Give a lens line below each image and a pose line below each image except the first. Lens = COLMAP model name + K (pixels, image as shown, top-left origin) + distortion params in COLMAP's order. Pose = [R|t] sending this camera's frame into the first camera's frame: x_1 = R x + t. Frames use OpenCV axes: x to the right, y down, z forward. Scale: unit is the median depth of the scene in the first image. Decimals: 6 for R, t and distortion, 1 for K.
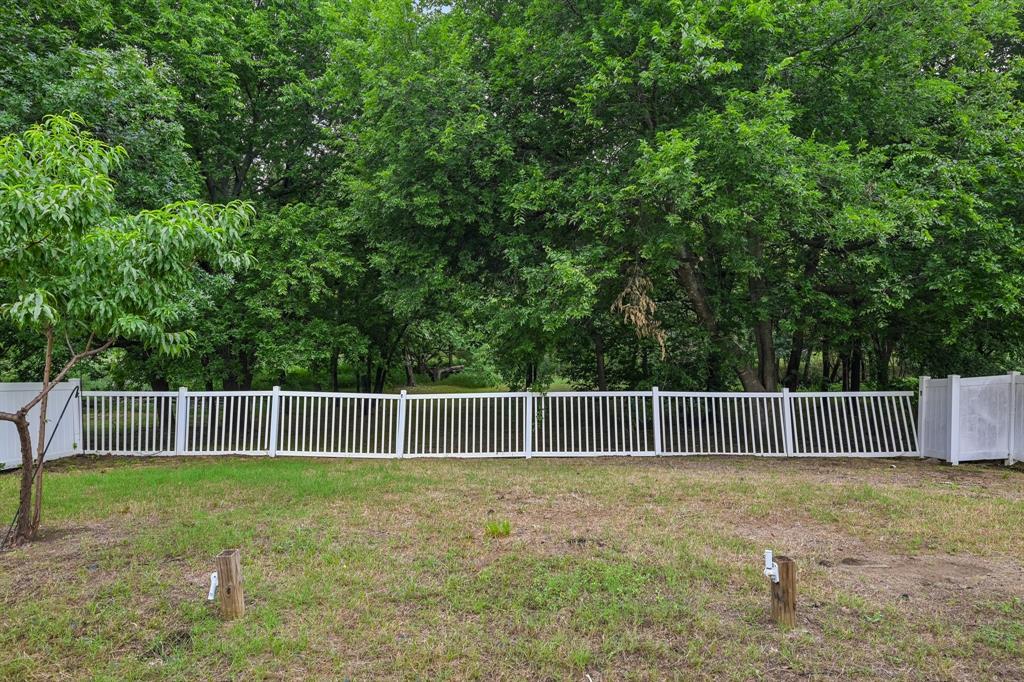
lens RADIAL K [[607.7, 0, 530.0], [0, 607.7, 347.5], [0, 0, 1]] dist [-0.002607, 0.000228]
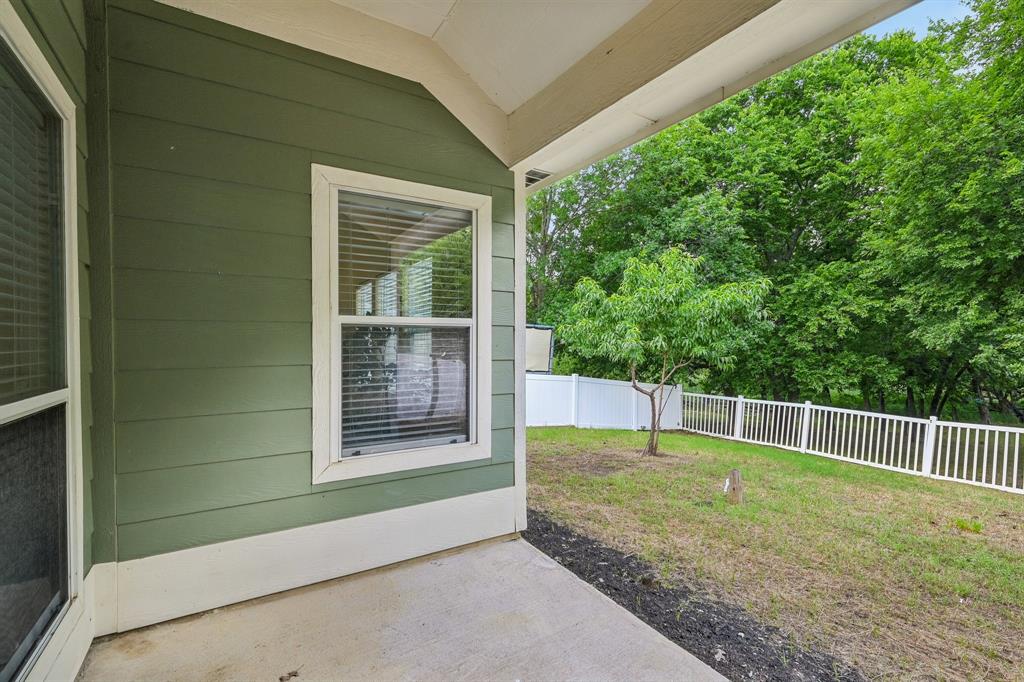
lens RADIAL K [[468.2, 0, 502.0], [0, 468.2, 343.1], [0, 0, 1]] dist [0.000111, 0.003214]
pose [[0.525693, -0.003225, -0.850668, 0.113275], [-0.051565, 0.998033, -0.035650, 0.008797], [0.849110, 0.062605, 0.524493, -0.128472]]
